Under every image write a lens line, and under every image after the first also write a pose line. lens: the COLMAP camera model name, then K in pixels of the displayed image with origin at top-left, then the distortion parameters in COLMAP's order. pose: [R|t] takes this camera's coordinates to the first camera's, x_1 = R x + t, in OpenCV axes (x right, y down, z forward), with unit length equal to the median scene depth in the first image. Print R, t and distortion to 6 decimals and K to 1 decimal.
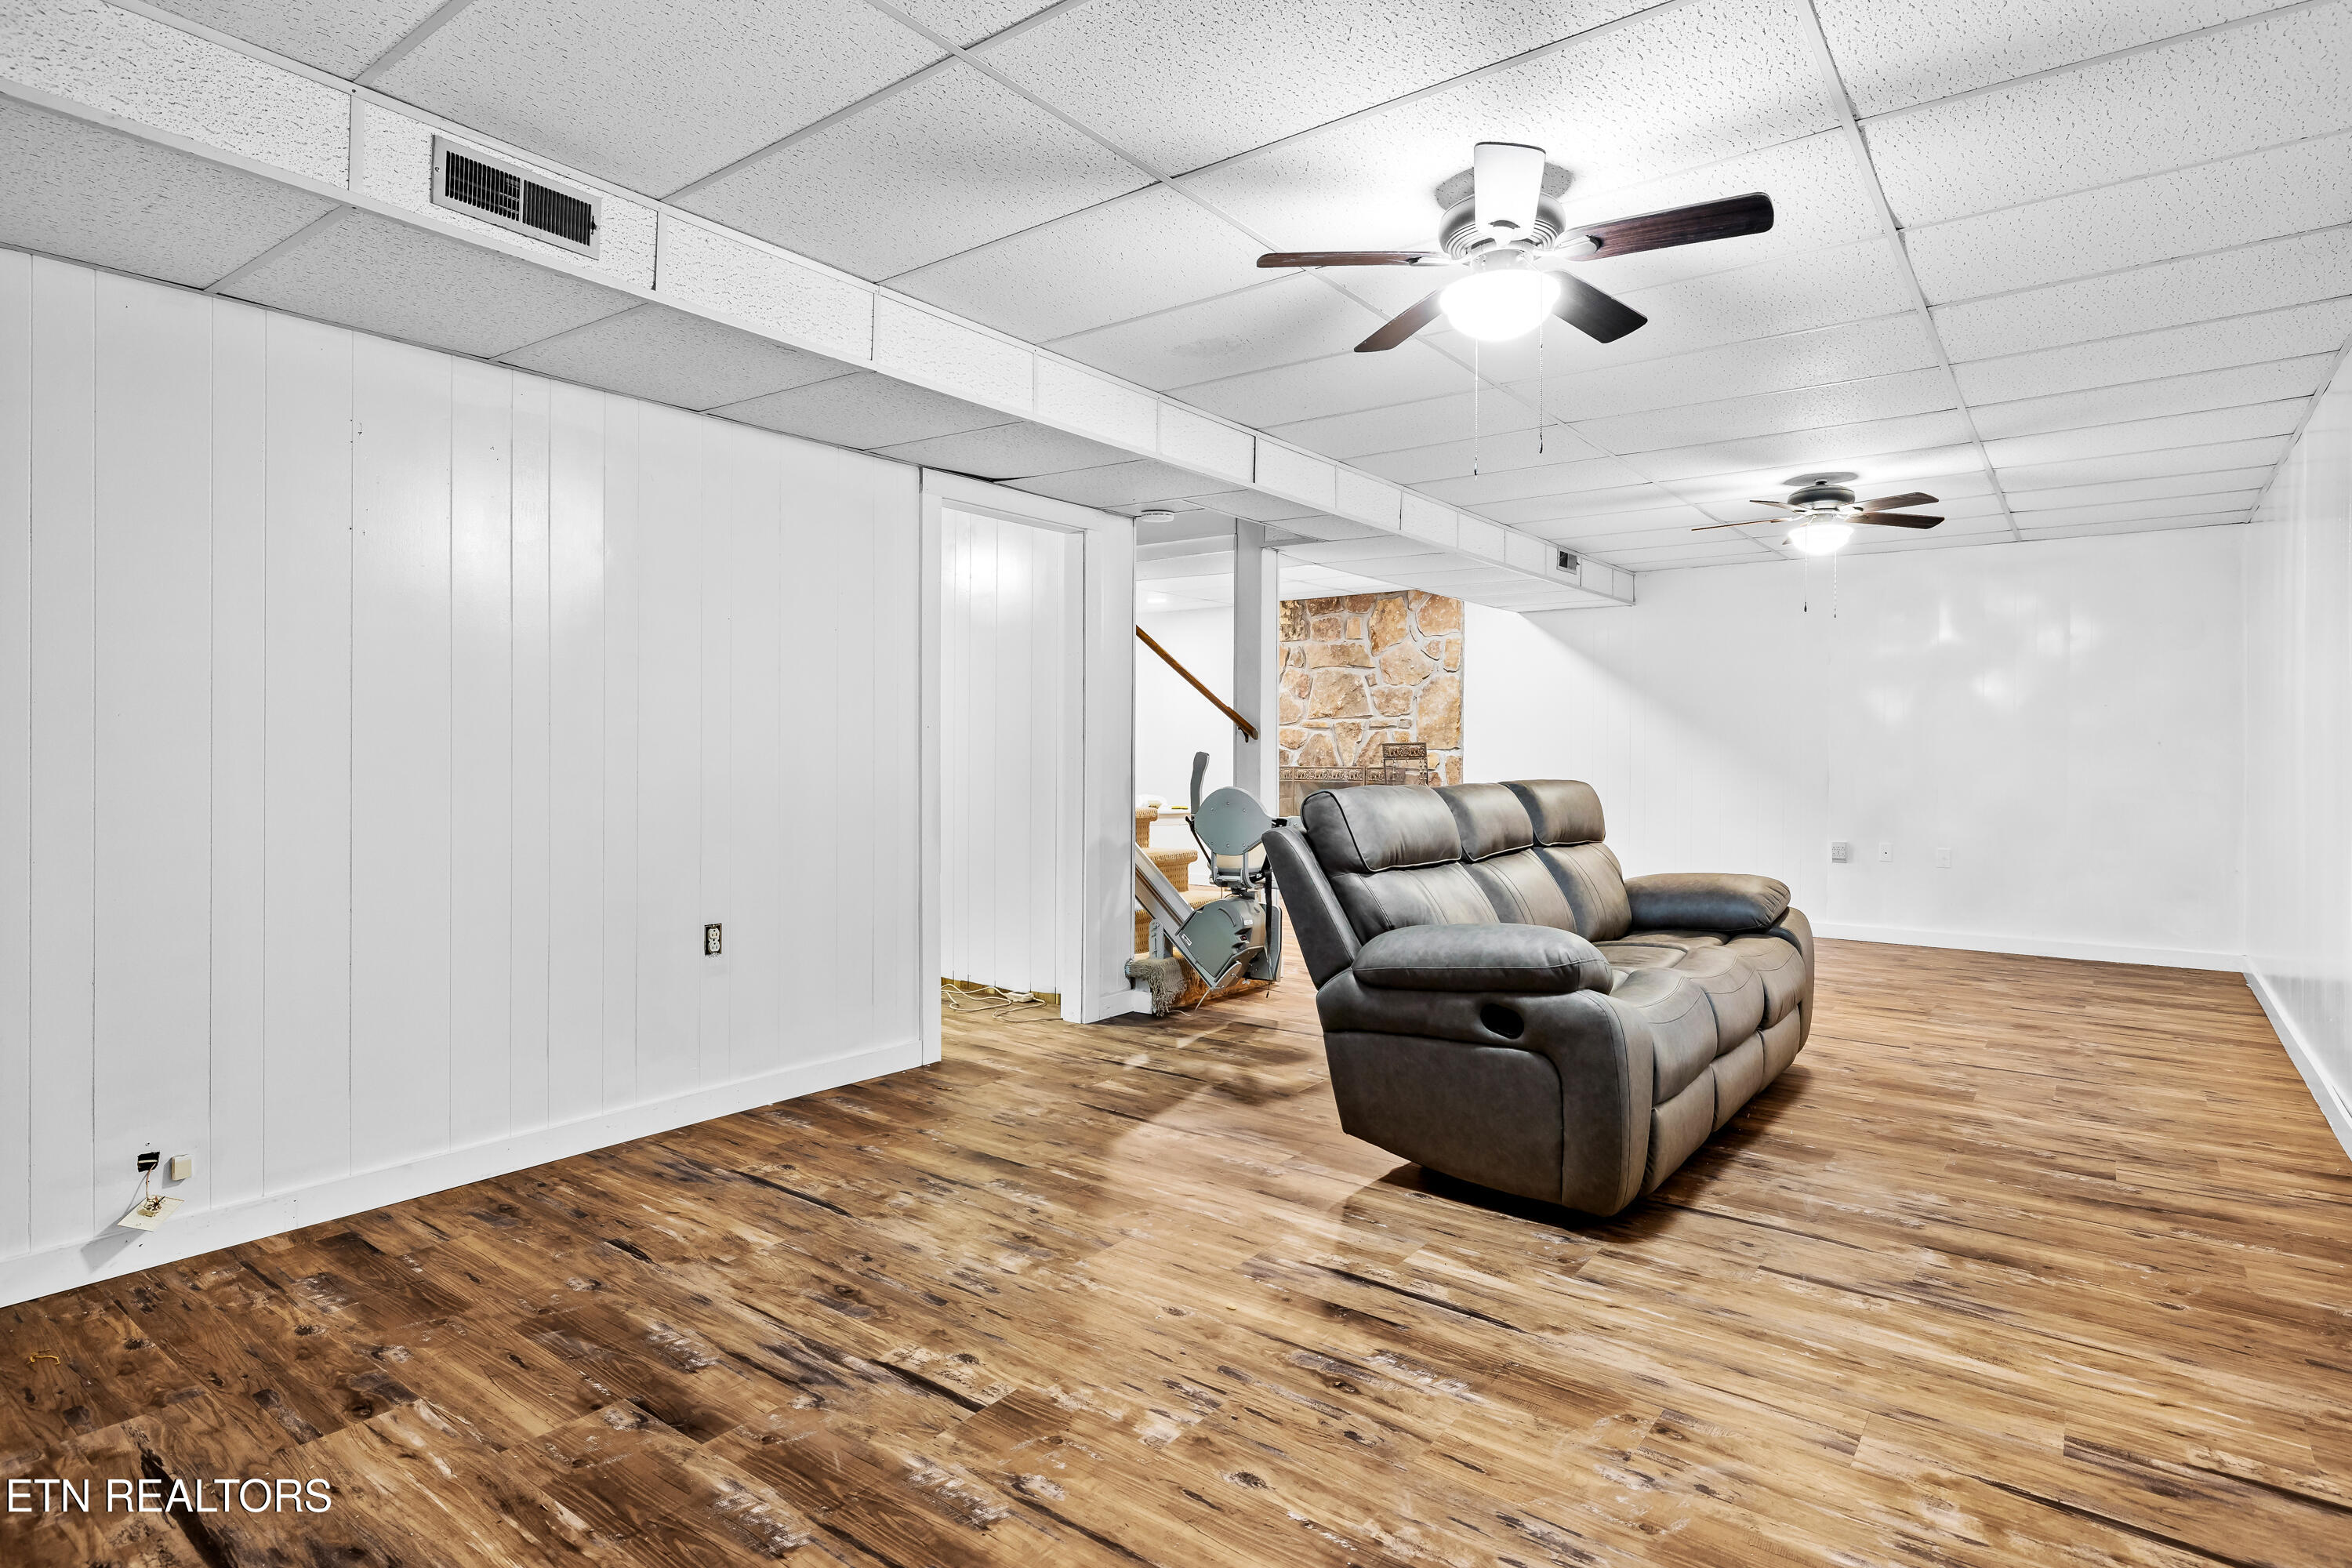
lens RADIAL K [[1237.3, 0, 1172.4], [0, 1237.3, 740.4], [0, 0, 1]] dist [-0.001164, -0.000154]
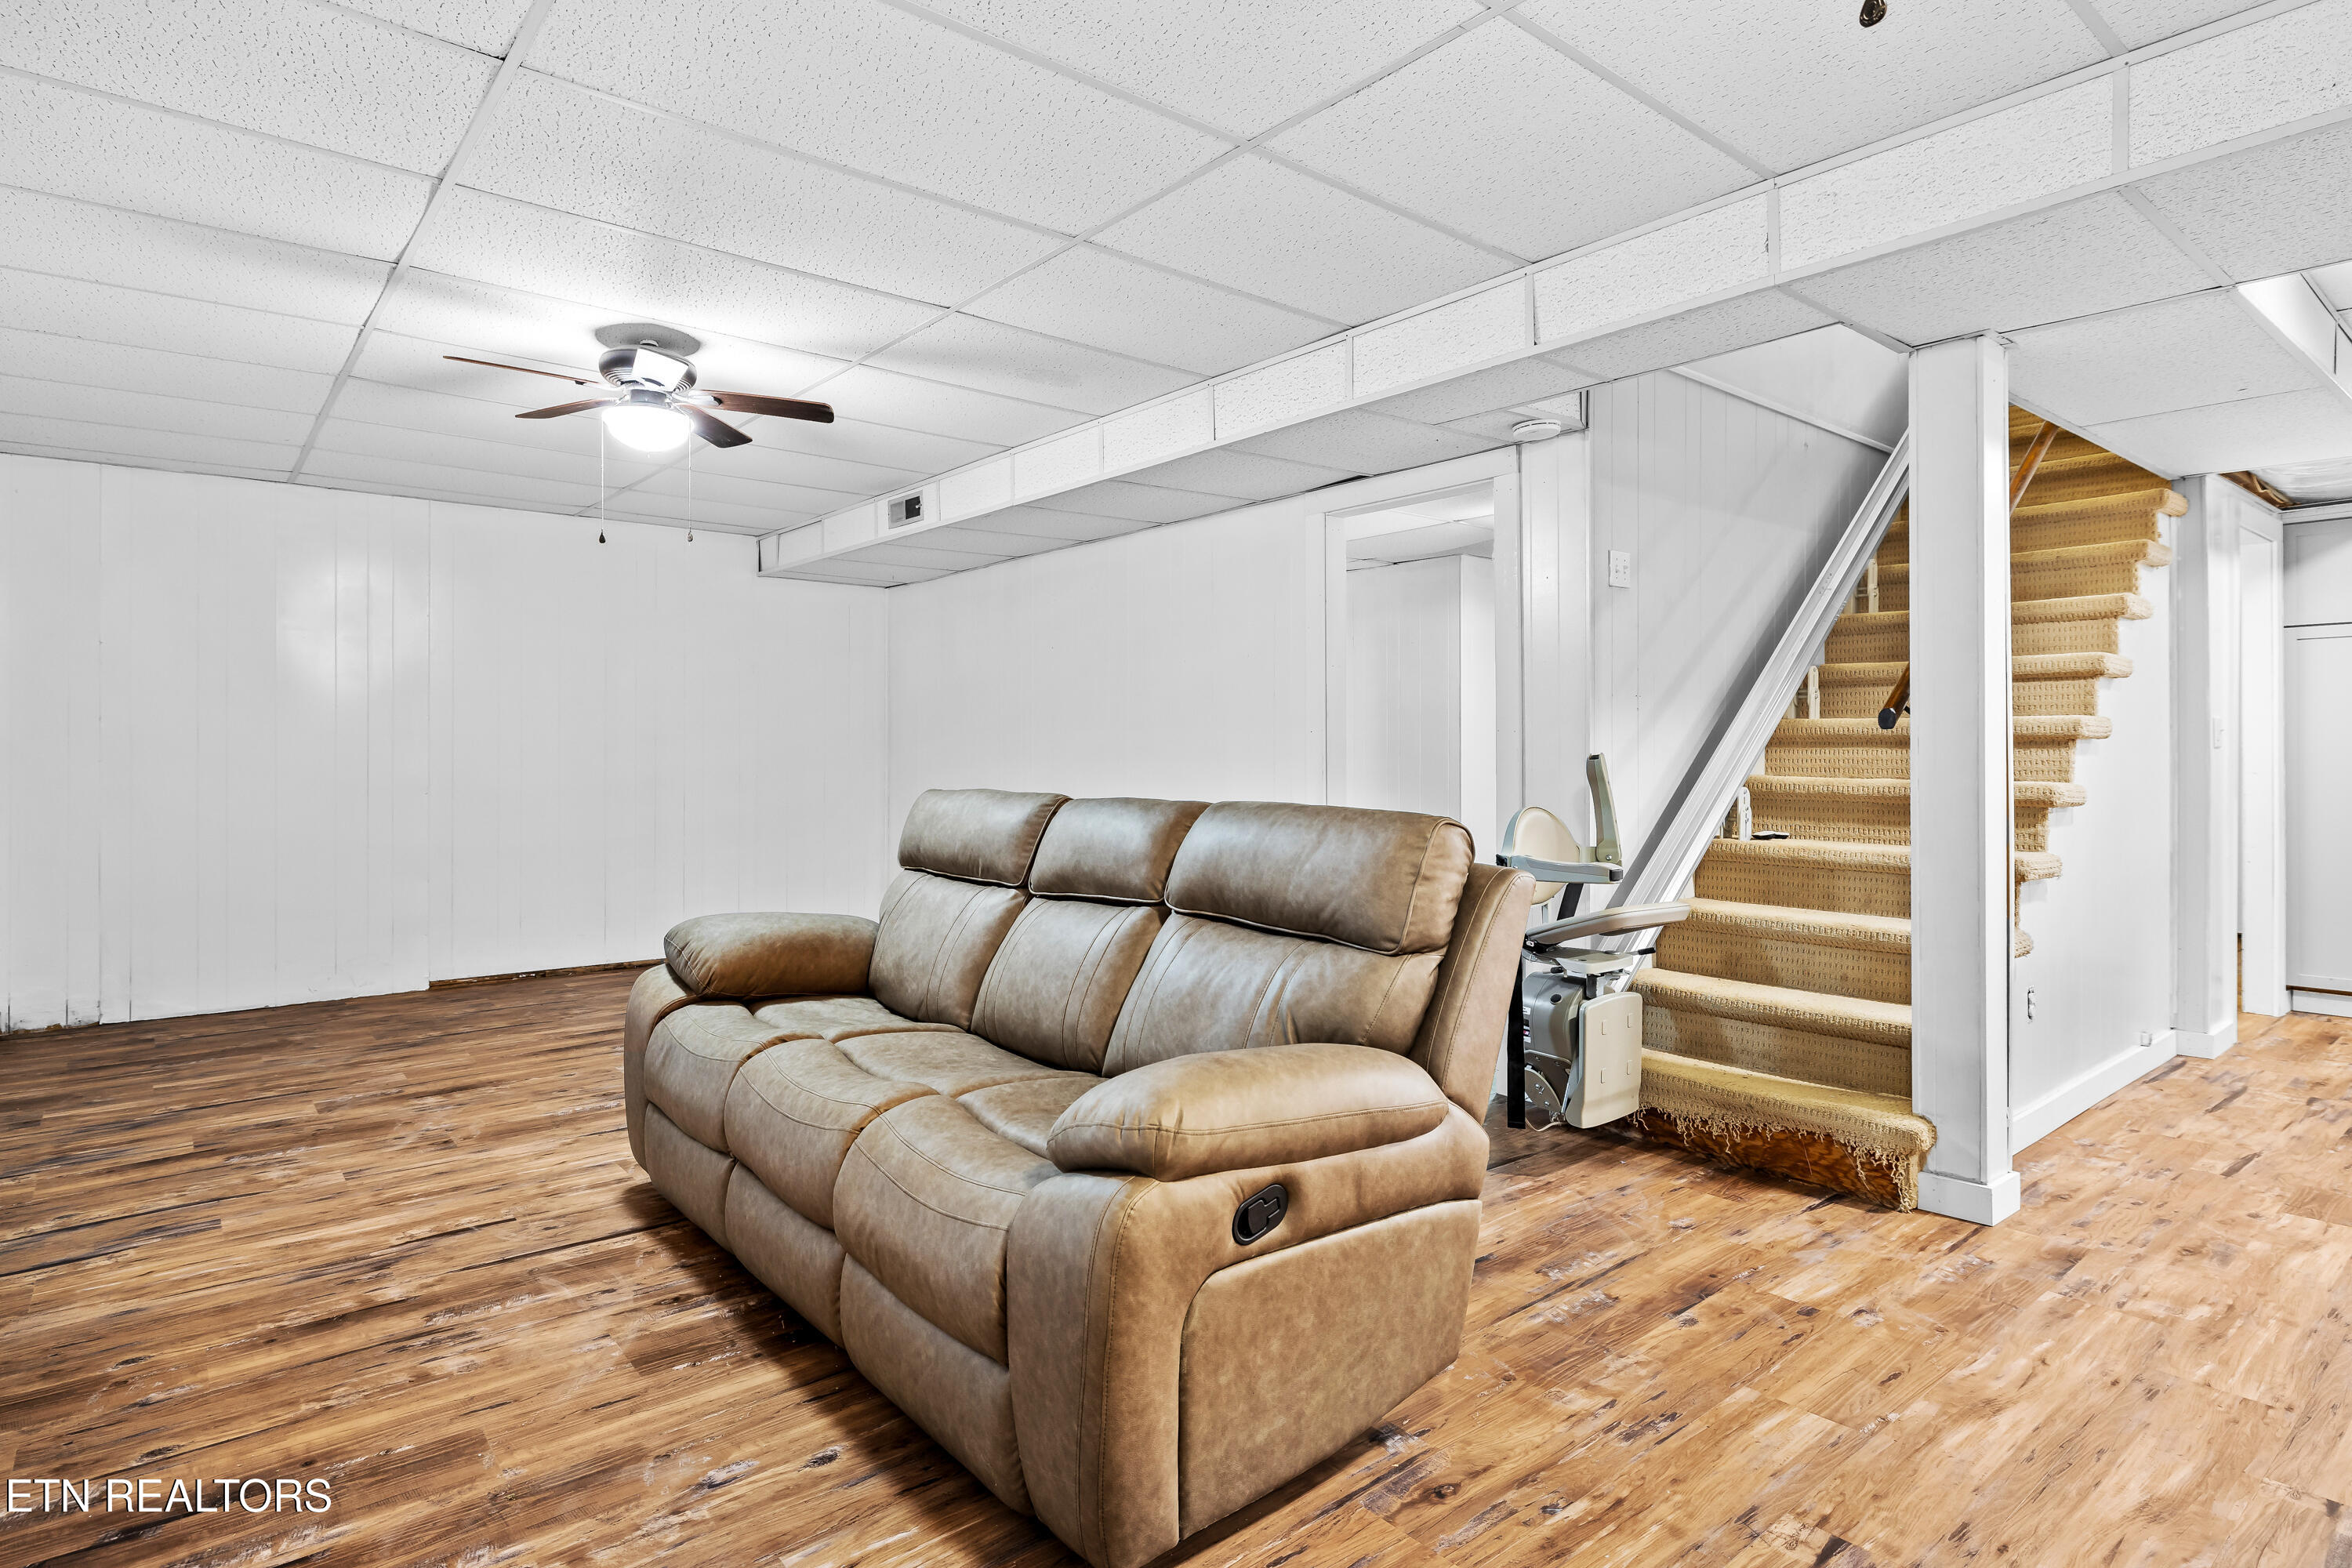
lens RADIAL K [[1237.3, 0, 1172.4], [0, 1237.3, 740.4], [0, 0, 1]] dist [-0.001164, -0.000154]
pose [[-0.232407, -0.014924, -0.972504, 1.674505], [0.011039, 0.999777, -0.017981, 0.027515], [0.972556, -0.014914, -0.232190, 2.162624]]
